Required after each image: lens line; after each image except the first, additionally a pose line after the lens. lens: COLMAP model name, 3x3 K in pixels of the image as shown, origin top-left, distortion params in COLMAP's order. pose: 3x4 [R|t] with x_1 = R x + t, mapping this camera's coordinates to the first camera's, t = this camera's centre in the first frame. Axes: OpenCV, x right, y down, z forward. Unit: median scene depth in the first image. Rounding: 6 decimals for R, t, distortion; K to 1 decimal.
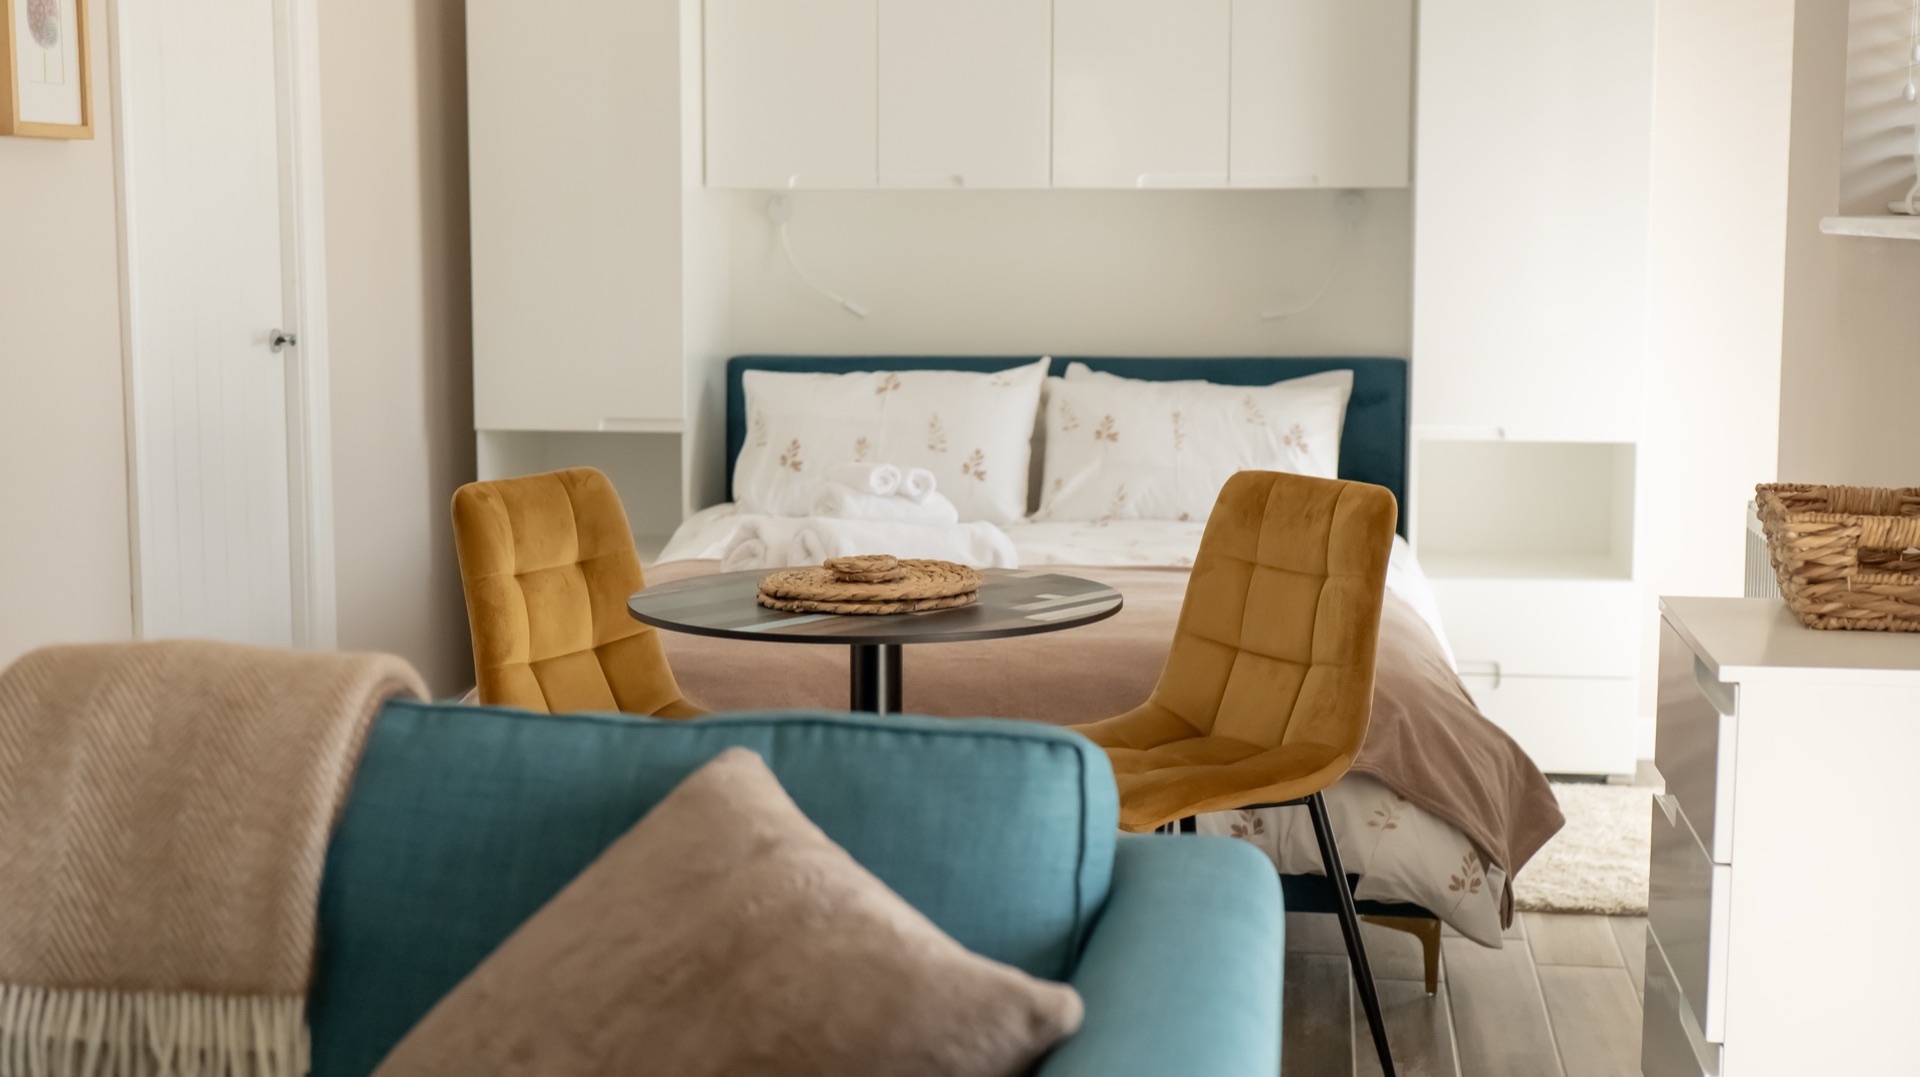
lens RADIAL K [[2713.7, 0, 959.1], [0, 2713.7, 538.1], [0, 0, 1]] dist [-0.017095, 0.000000]
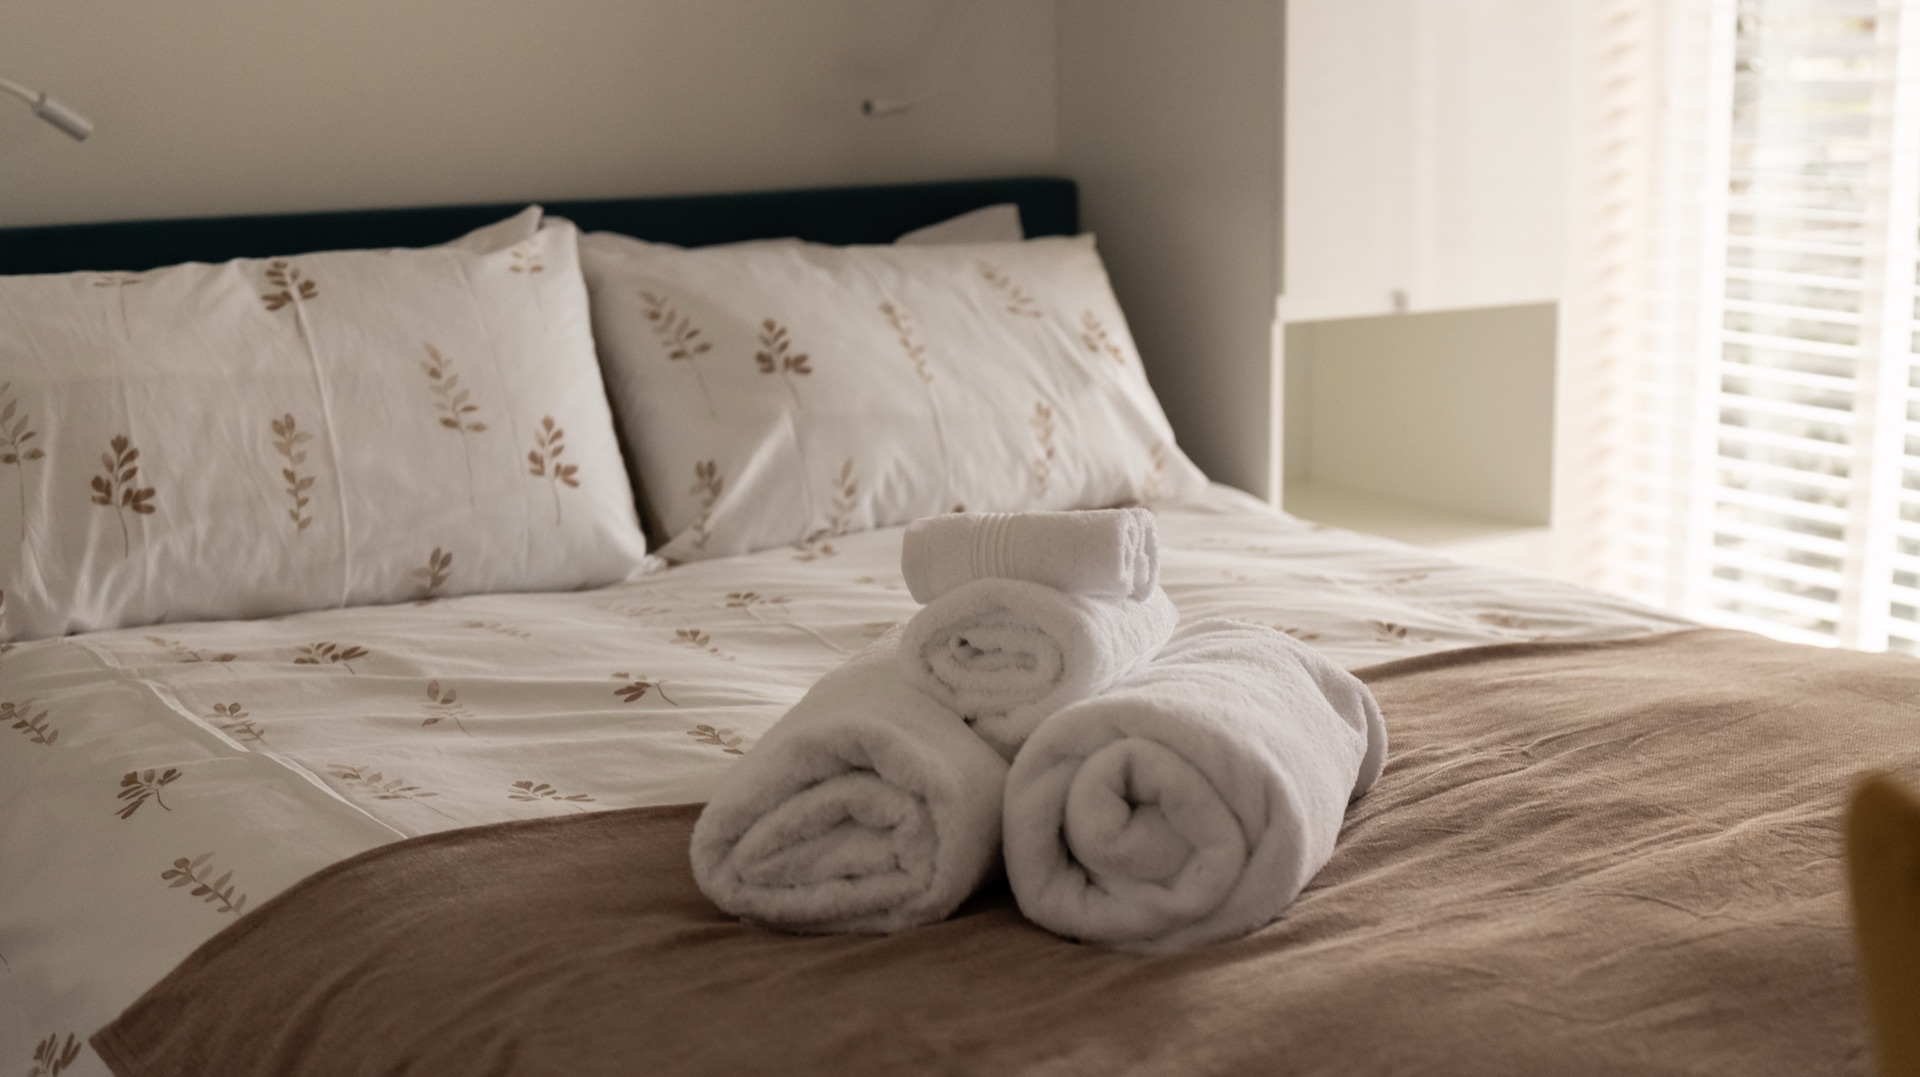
lens RADIAL K [[2713.7, 0, 960.6], [0, 2713.7, 538.2], [0, 0, 1]] dist [-0.017095, 0.000000]
pose [[0.753474, -0.127500, 0.644997, -0.234111], [0.084029, 0.991646, 0.097863, -0.051228], [-0.652087, -0.019539, 0.757893, 0.615359]]
